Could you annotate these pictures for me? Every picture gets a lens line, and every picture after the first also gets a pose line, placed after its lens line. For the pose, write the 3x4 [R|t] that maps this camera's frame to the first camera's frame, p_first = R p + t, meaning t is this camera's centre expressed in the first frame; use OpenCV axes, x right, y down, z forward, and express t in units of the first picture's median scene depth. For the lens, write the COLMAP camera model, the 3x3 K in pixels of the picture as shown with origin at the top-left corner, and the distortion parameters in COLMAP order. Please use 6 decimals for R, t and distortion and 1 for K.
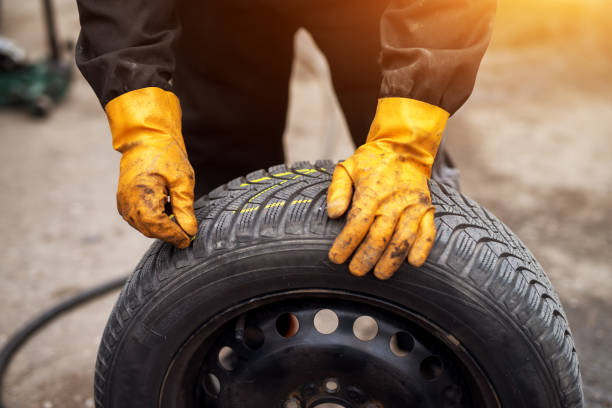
lens RADIAL K [[936.4, 0, 306.0], [0, 936.4, 204.0], [0, 0, 1]] dist [0.041464, 0.121007]
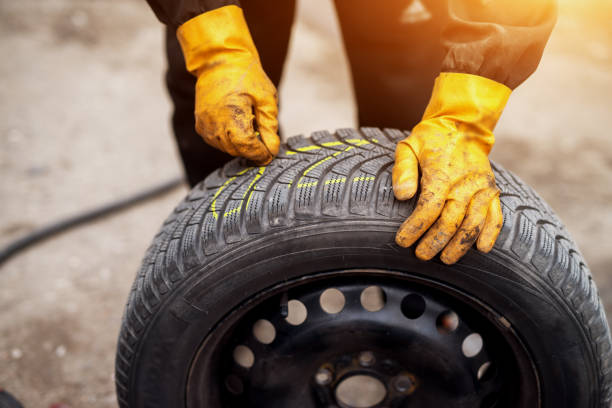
lens RADIAL K [[936.4, 0, 306.0], [0, 936.4, 204.0], [0, 0, 1]] dist [0.041464, 0.121007]
pose [[0.986178, 0.029103, 0.163110, -0.219478], [-0.047367, 0.992887, 0.109230, -0.079418], [-0.158771, -0.115446, 0.980543, 0.067351]]
